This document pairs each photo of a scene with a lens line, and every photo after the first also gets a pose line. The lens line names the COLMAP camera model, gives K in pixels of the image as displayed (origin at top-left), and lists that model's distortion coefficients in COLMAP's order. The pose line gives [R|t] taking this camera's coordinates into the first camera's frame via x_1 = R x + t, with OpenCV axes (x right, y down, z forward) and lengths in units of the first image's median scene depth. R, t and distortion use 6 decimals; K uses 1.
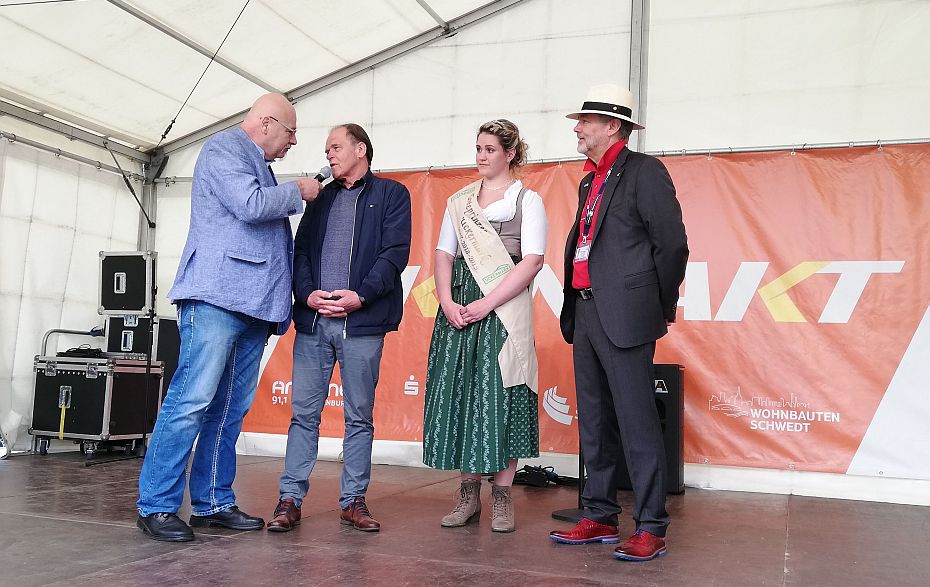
lens RADIAL K [[870.5, 0, 465.1], [0, 870.5, 309.1], [0, 0, 1]] dist [0.002493, -0.002120]
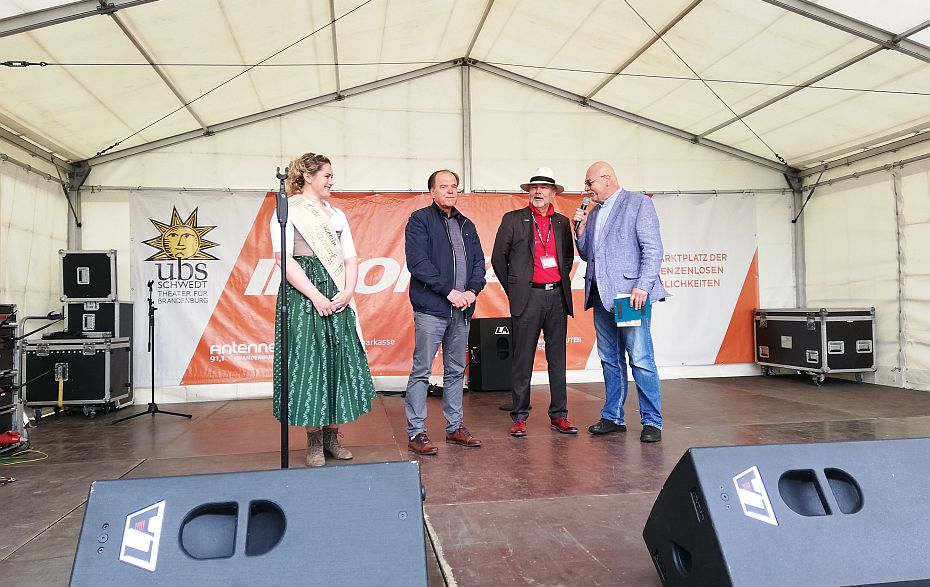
lens RADIAL K [[693.2, 0, 465.0], [0, 693.2, 293.5], [0, 0, 1]] dist [-0.077231, -0.001143]
pose [[0.841623, -0.045290, 0.538163, -0.454739], [0.014327, 0.997999, 0.061582, -0.055651], [-0.539876, -0.044119, 0.840588, -0.091702]]
